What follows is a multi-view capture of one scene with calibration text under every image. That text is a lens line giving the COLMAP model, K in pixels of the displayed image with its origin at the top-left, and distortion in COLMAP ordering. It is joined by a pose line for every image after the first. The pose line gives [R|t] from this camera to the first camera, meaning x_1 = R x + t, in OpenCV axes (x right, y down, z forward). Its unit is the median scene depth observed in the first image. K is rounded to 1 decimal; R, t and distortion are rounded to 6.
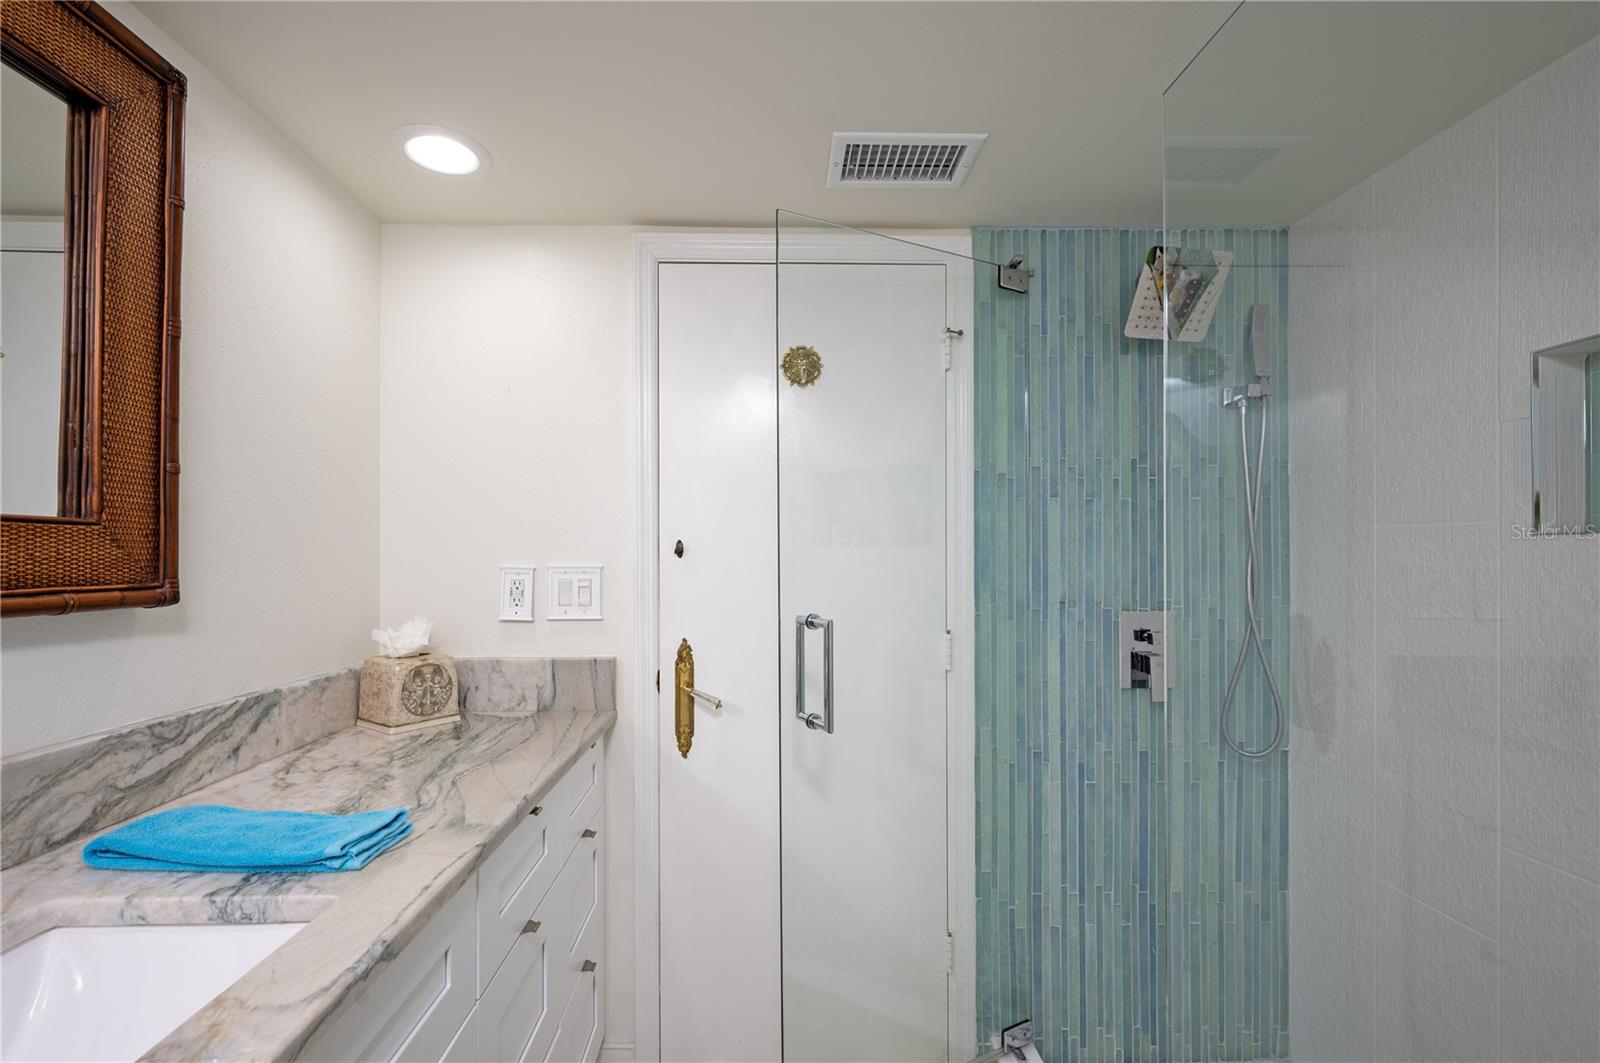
lens RADIAL K [[701.8, 0, 797.1], [0, 701.8, 541.5], [0, 0, 1]] dist [0.012345, 0.000503]
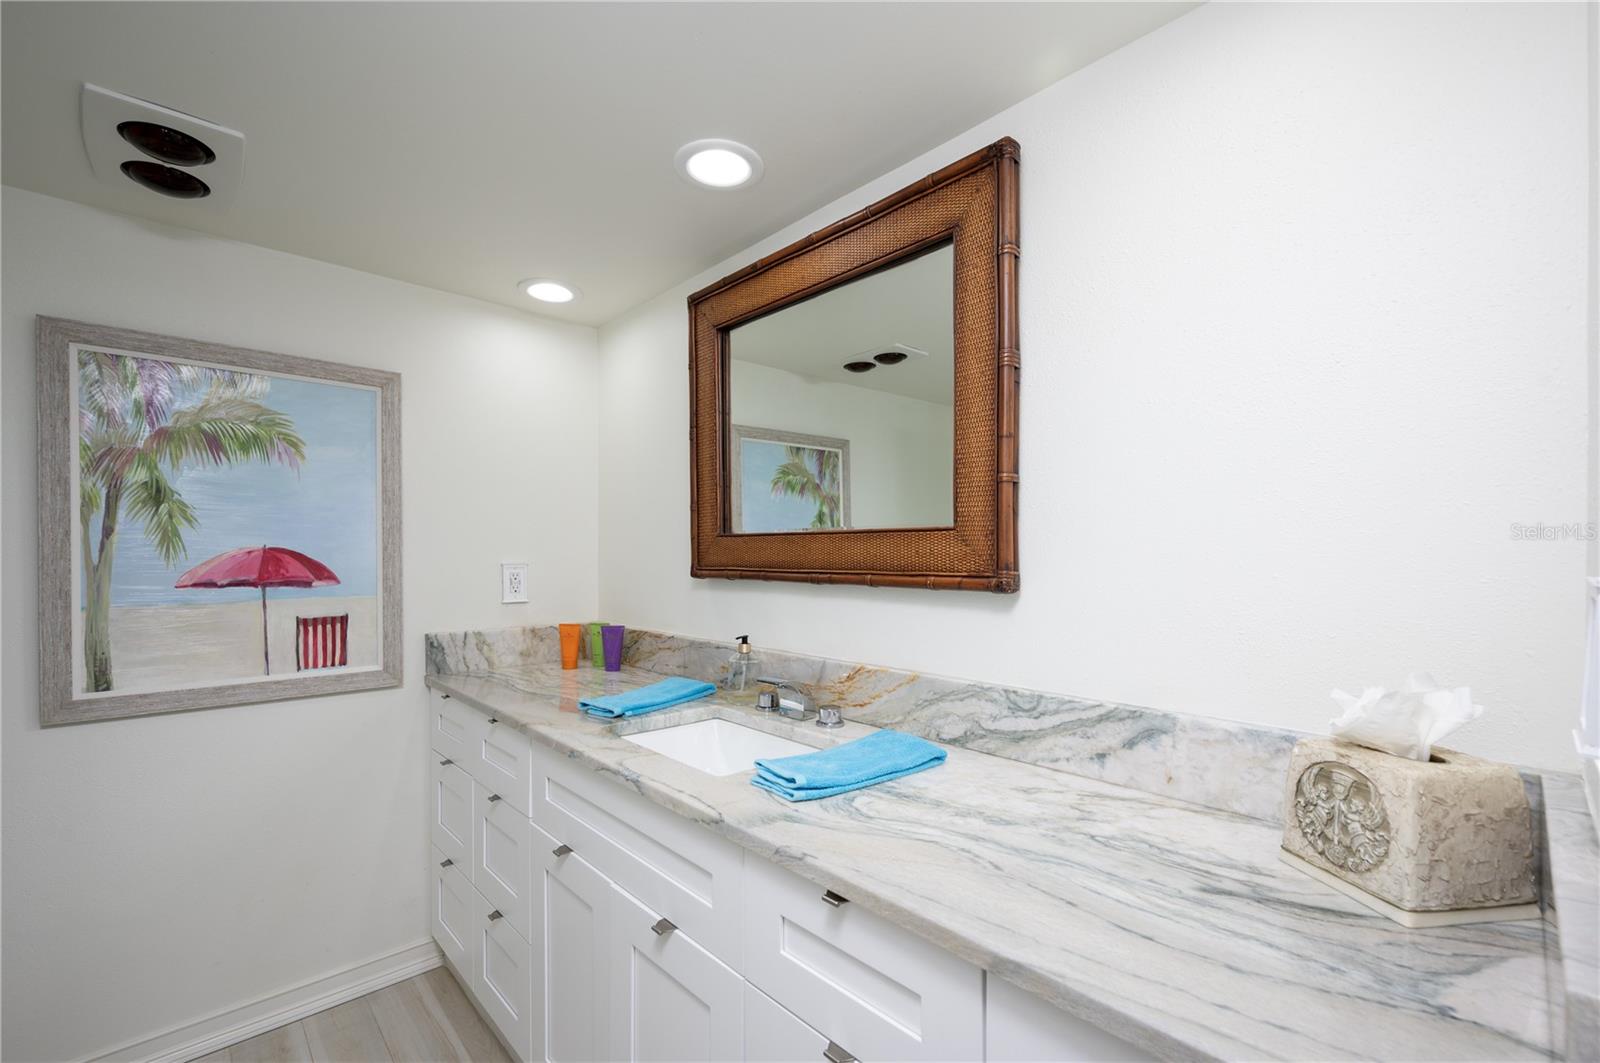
lens RADIAL K [[701.8, 0, 816.4], [0, 701.8, 562.3], [0, 0, 1]] dist [0.012345, 0.000503]
pose [[-0.765110, 0.004377, -0.643885, 0.108583], [0.014435, 0.999842, -0.010356, 0.042312], [0.643738, -0.017218, -0.765052, 1.560258]]
